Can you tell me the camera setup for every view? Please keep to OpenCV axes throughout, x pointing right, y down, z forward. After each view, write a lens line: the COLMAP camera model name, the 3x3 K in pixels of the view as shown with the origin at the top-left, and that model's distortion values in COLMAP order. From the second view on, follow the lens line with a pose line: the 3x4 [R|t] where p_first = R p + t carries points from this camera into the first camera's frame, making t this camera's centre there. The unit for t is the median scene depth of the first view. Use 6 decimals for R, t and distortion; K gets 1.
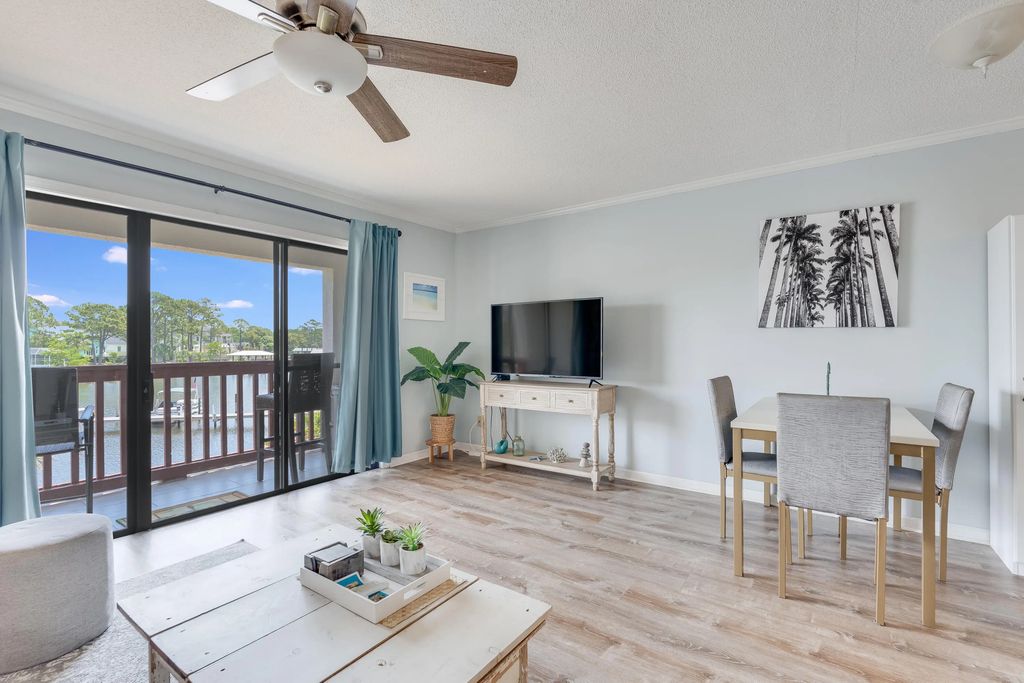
lens RADIAL K [[454.8, 0, 510.2], [0, 454.8, 343.6], [0, 0, 1]] dist [-0.004366, -0.000300]
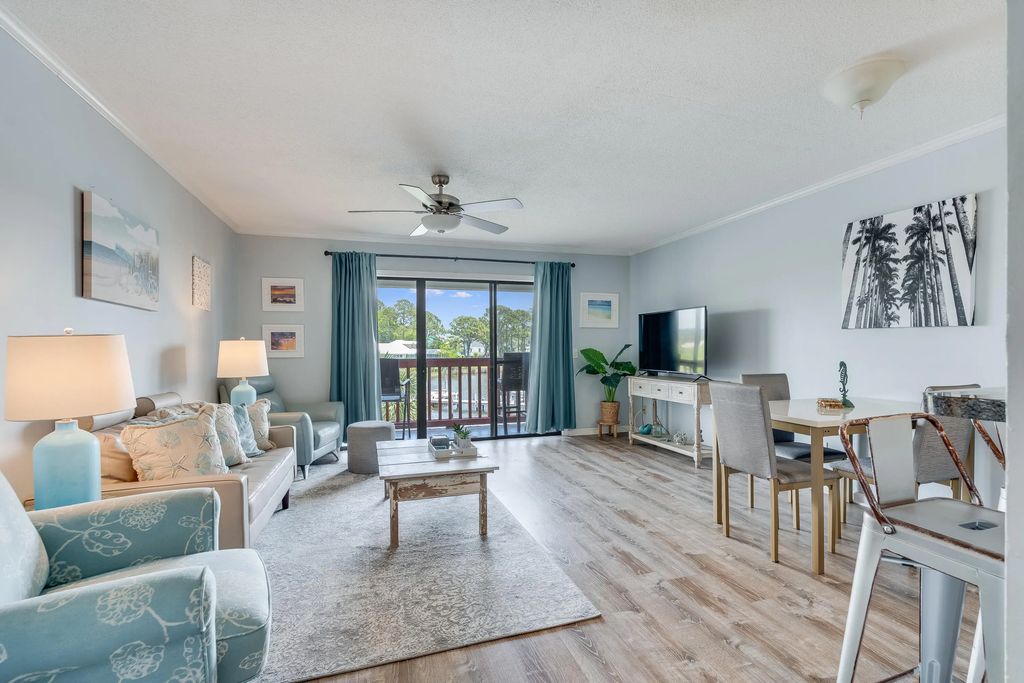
lens RADIAL K [[463.2, 0, 512.7], [0, 463.2, 350.3], [0, 0, 1]] dist [-0.000674, -0.000095]
pose [[0.799928, -0.000977, -0.600096, 0.619995], [0.008029, 0.999927, 0.009074, -0.002076], [0.600043, -0.012076, 0.799877, -0.309026]]
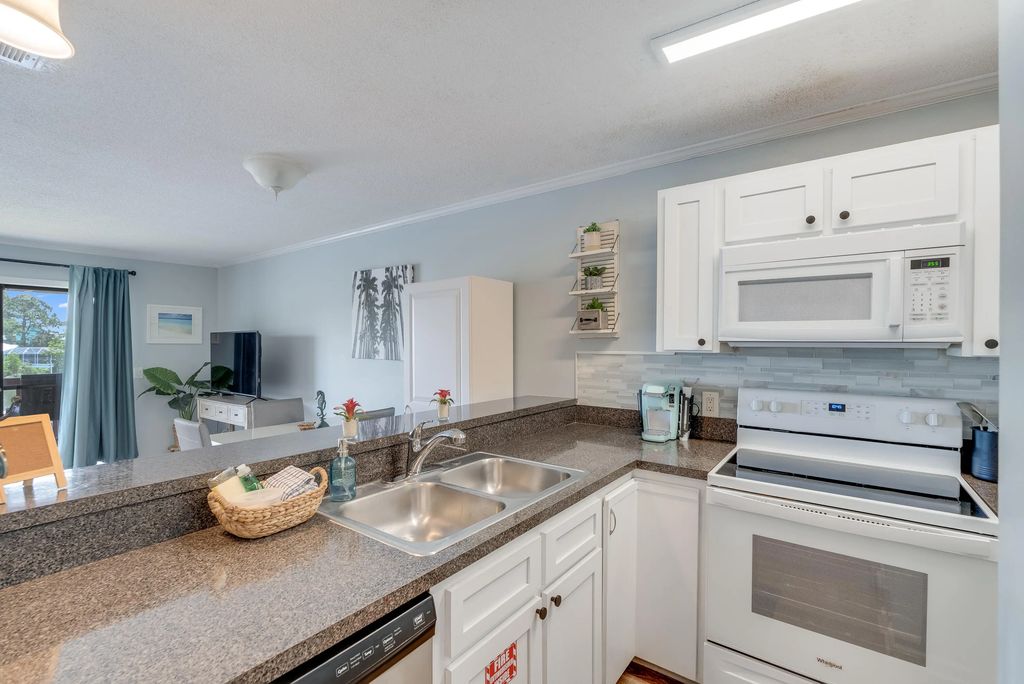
lens RADIAL K [[460.3, 0, 514.5], [0, 460.3, 344.2], [0, 0, 1]] dist [0.001116, 0.000004]
pose [[0.999891, 0.000057, -0.014747, 1.080033], [-0.000040, 0.999999, 0.001148, -0.079405], [0.014747, -0.001147, 0.999891, -0.268360]]
